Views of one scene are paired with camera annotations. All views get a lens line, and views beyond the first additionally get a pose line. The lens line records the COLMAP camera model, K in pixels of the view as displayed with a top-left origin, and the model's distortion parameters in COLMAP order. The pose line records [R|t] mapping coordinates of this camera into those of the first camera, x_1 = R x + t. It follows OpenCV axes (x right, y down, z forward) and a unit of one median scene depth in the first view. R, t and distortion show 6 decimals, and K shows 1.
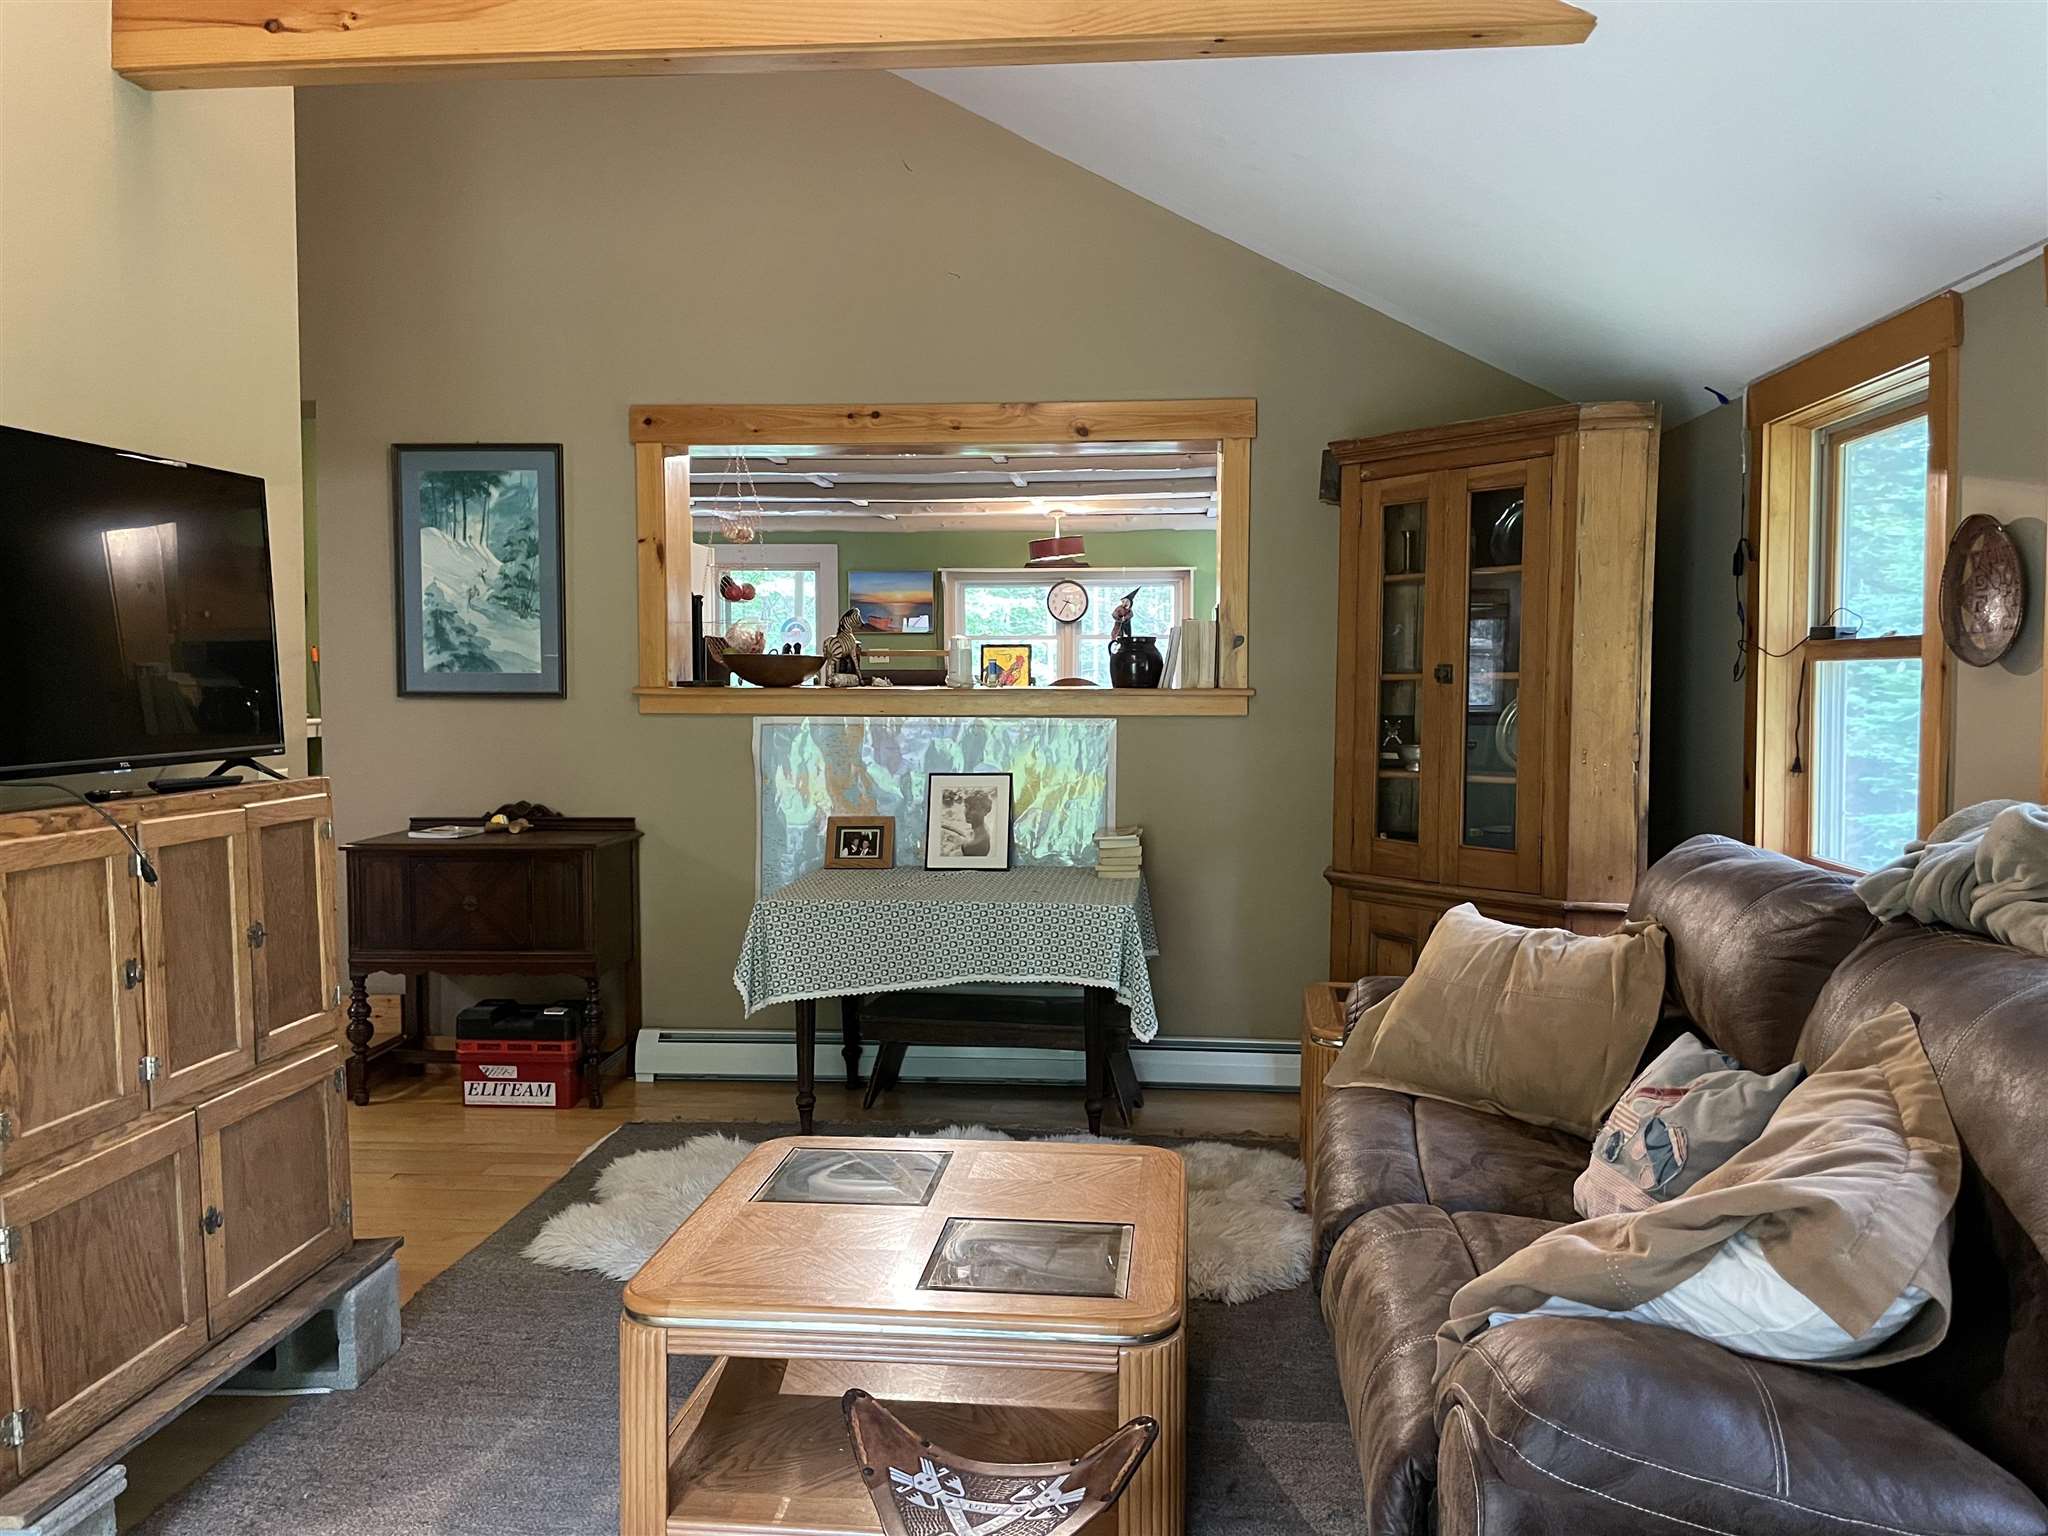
lens RADIAL K [[1545.2, 0, 1027.2], [0, 1545.2, 745.0], [0, 0, 1]] dist [0.109725, -0.150205]
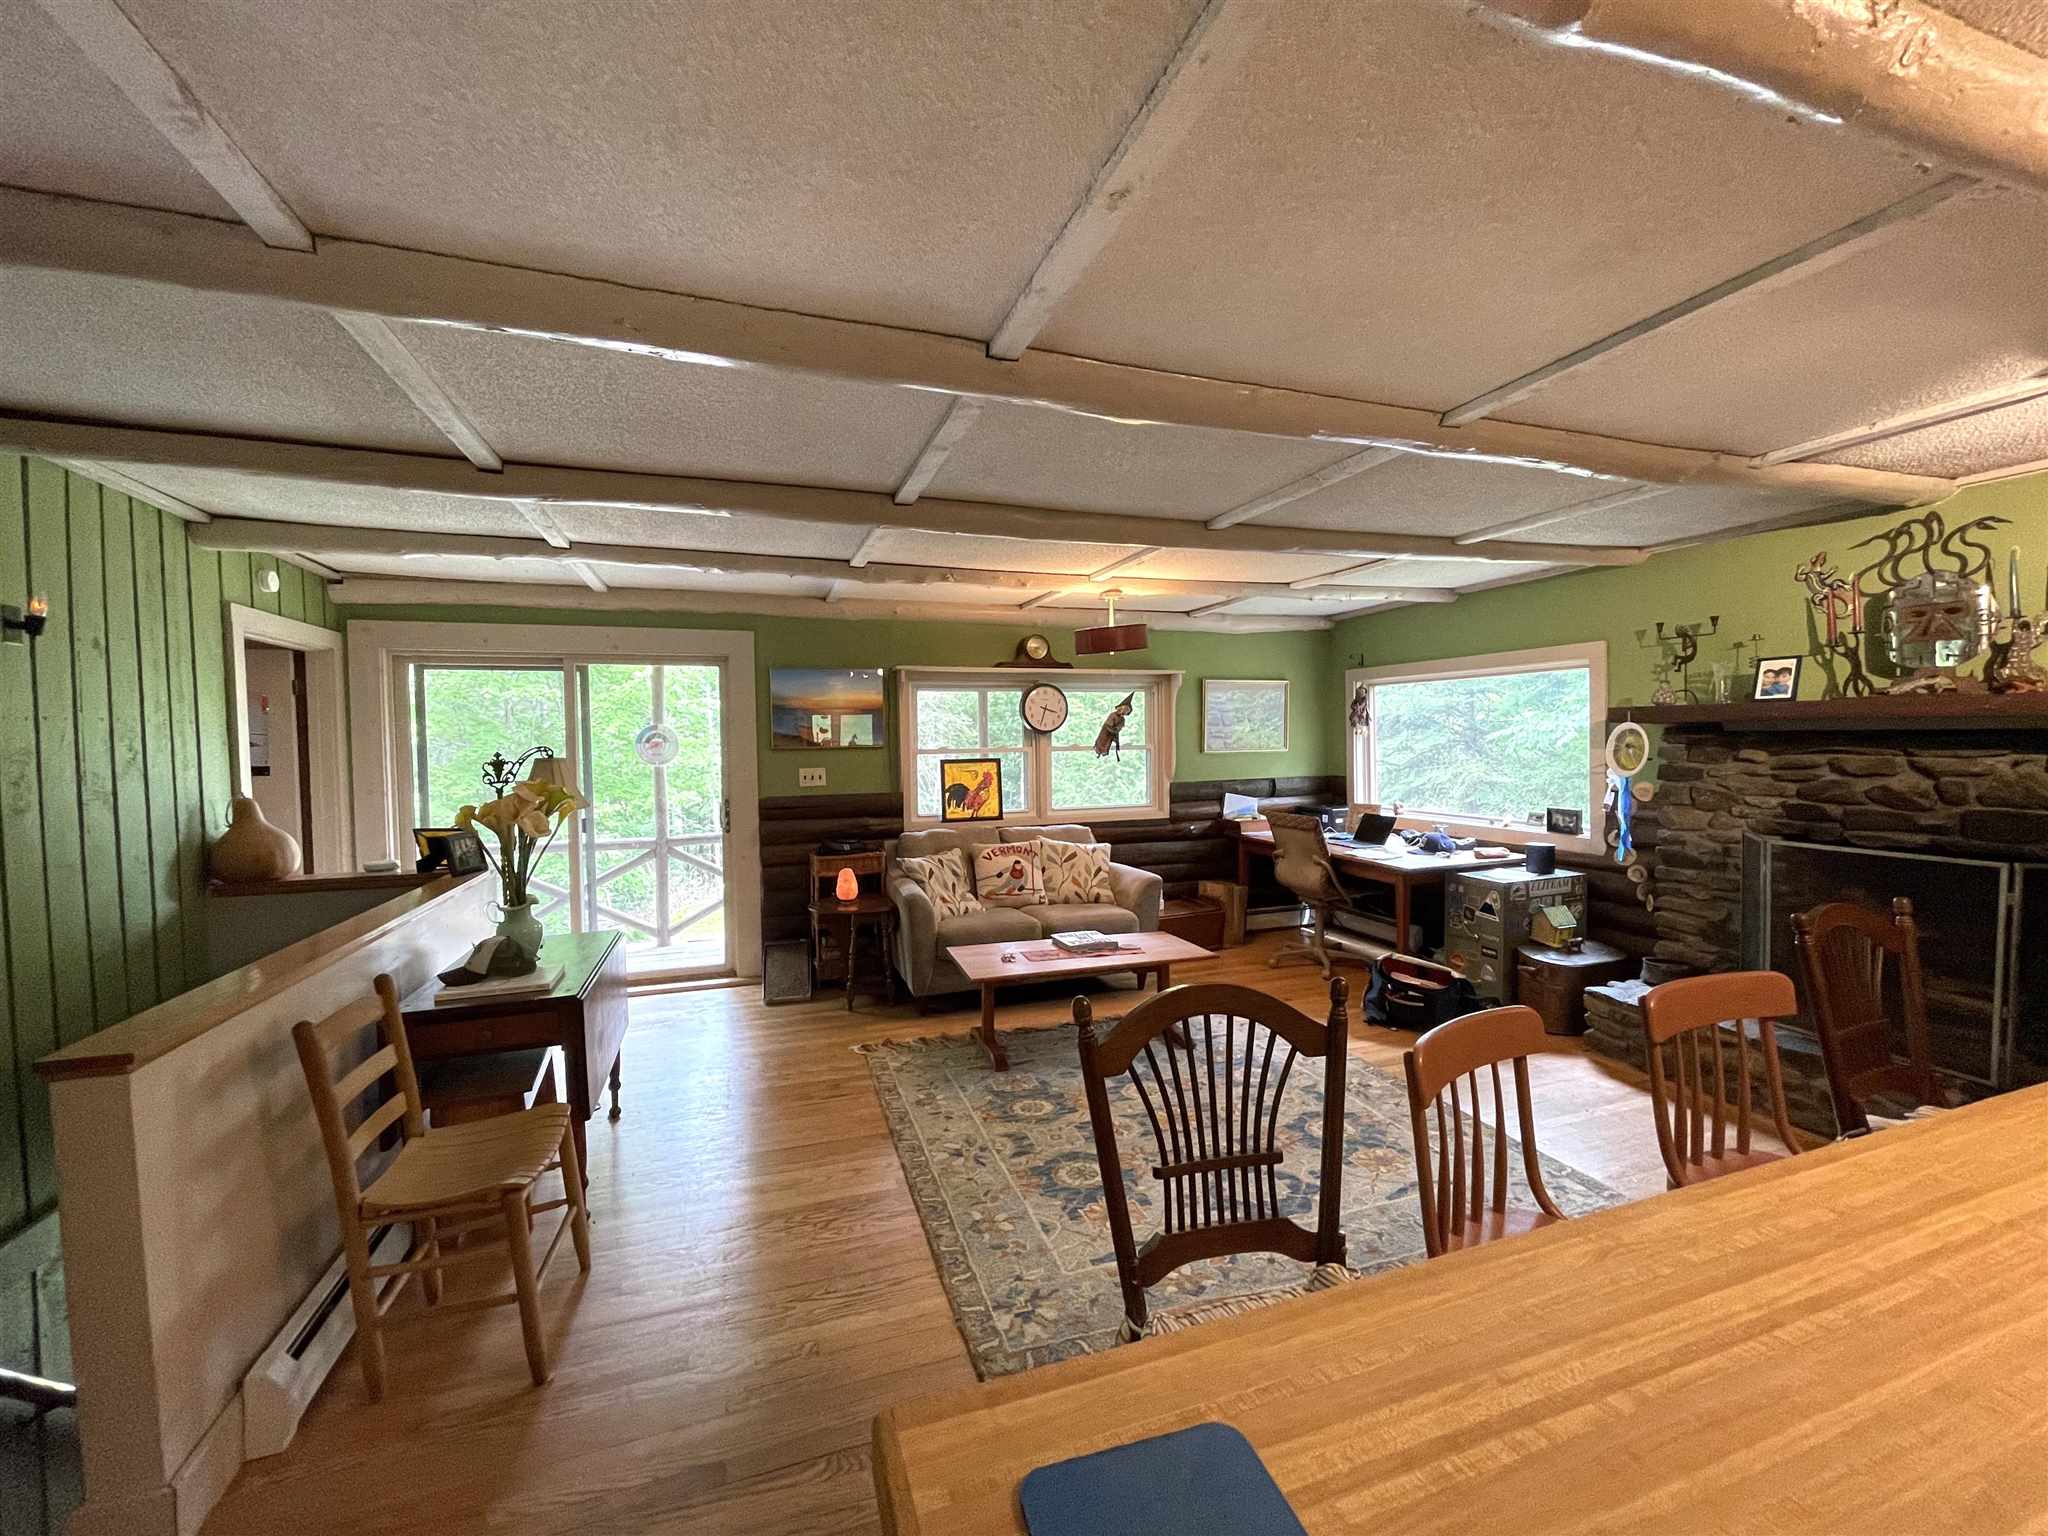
lens RADIAL K [[818.0, 0, 1024.1], [0, 818.0, 761.2], [0, 0, 1]] dist [0.000676, 0.000037]
pose [[0.909406, -0.022503, 0.415300, -0.170346], [0.030155, 0.999475, -0.011876, -0.057998], [-0.414814, 0.023324, 0.909607, 0.589338]]
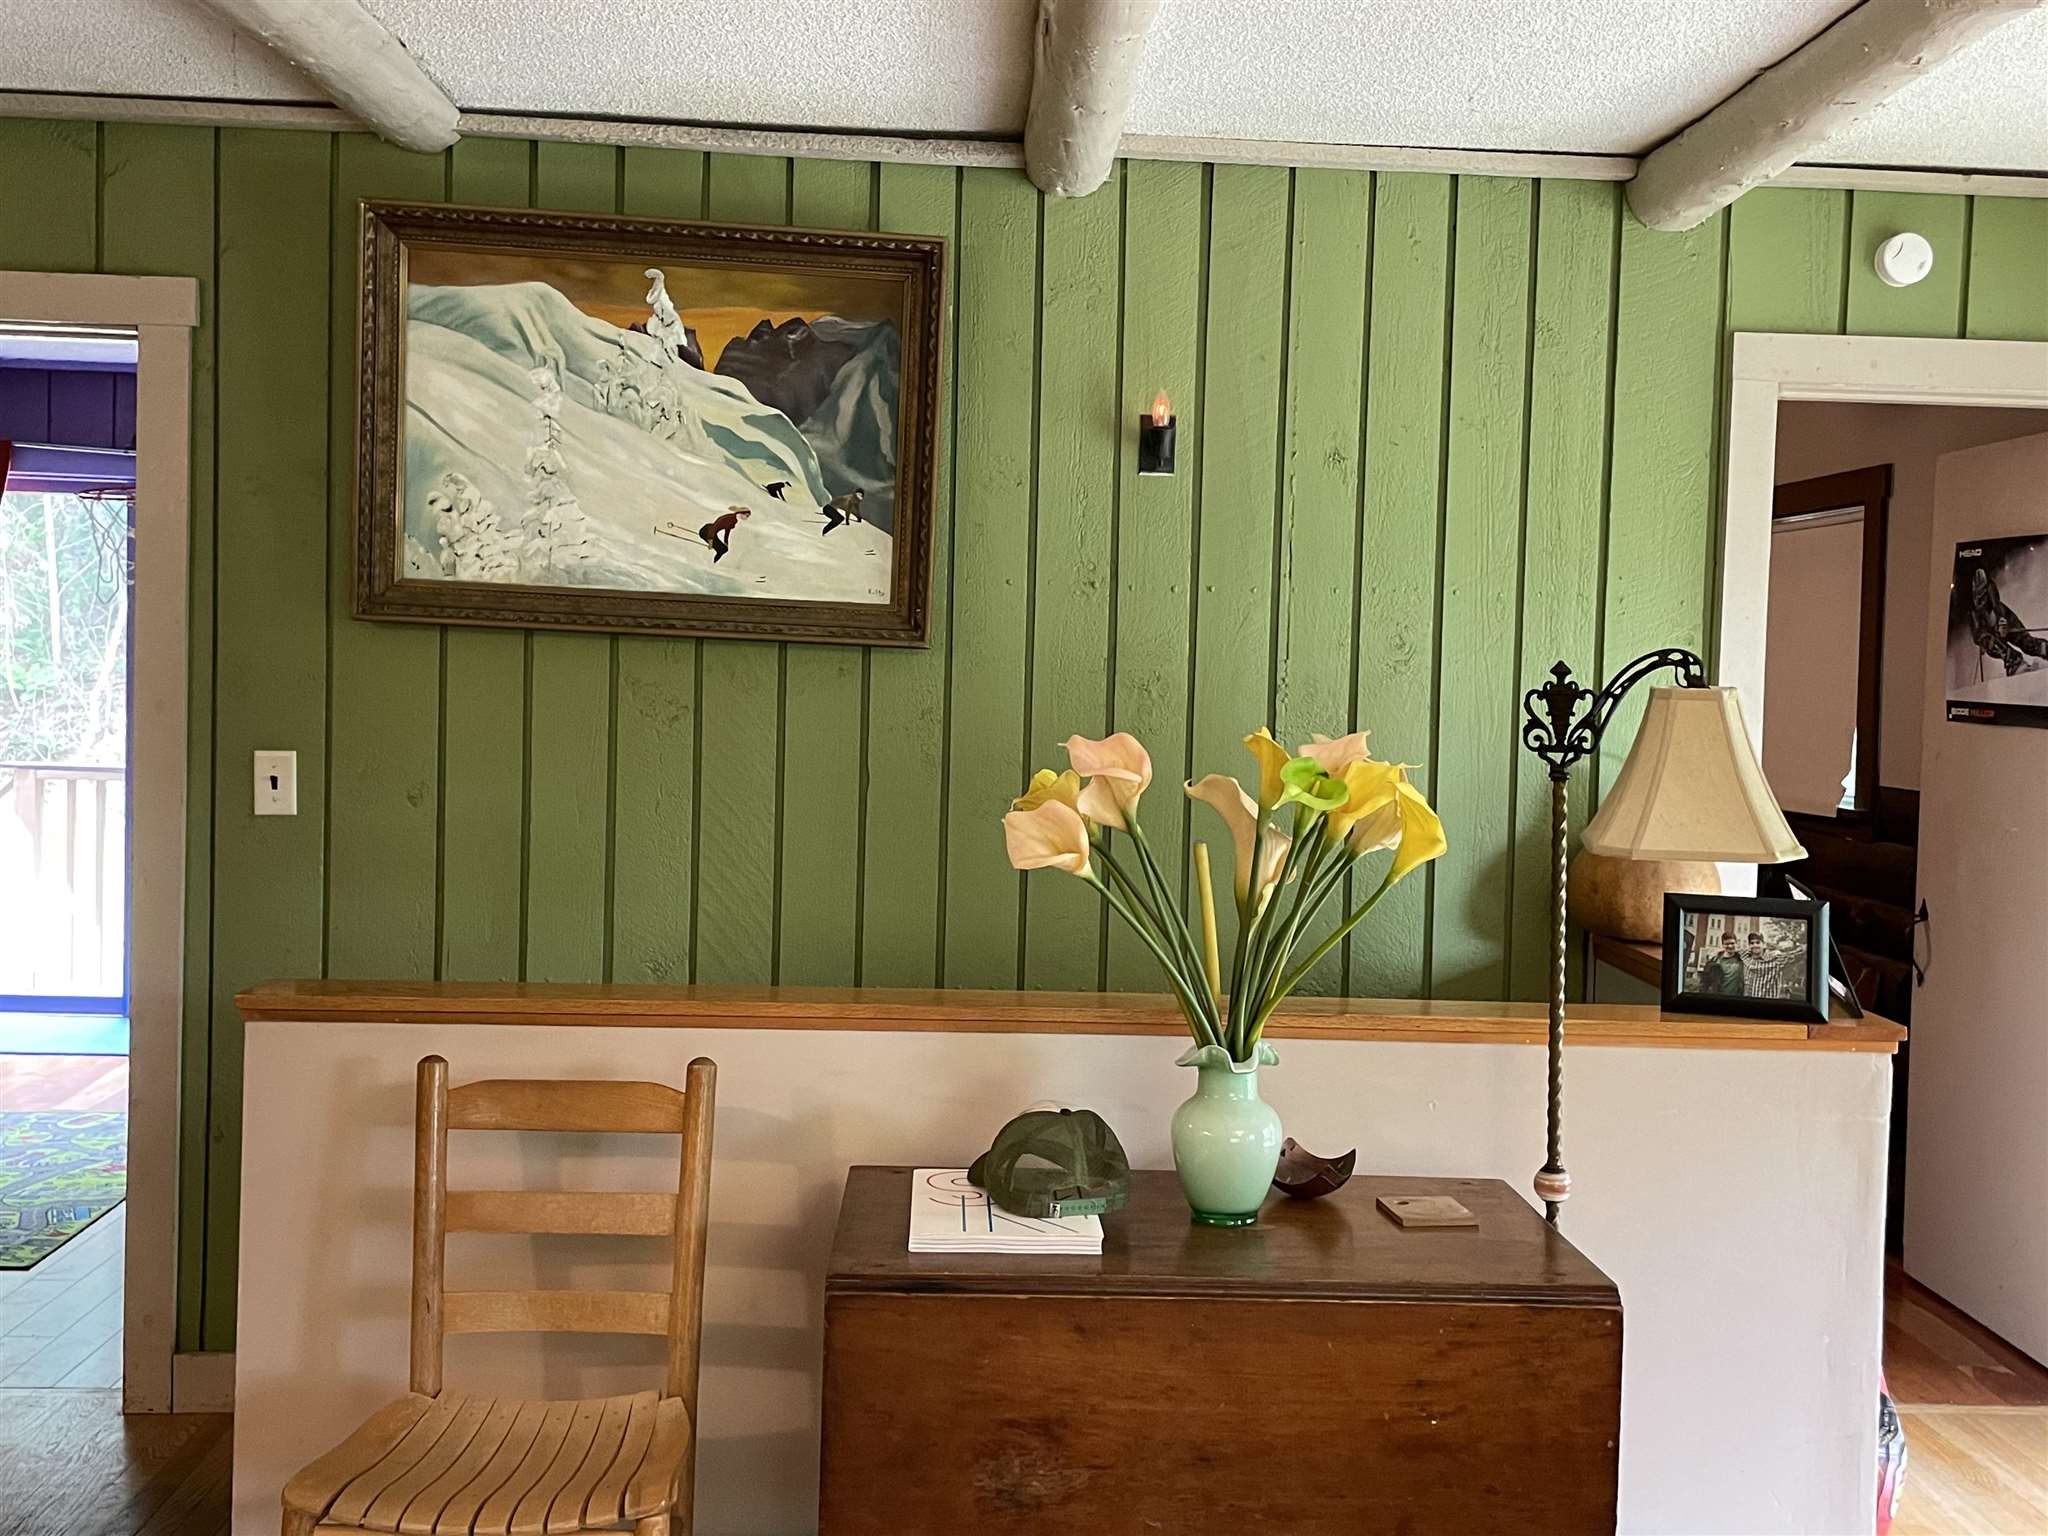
lens RADIAL K [[1982.0, 0, 1030.4], [0, 1982.0, 740.6], [0, 0, 1]] dist [0.112665, -0.166602]
pose [[0.142178, 0.048486, -0.988653, -0.009127], [-0.070368, 0.996768, 0.038764, -0.064465], [0.987337, 0.064058, 0.145131, 0.796627]]
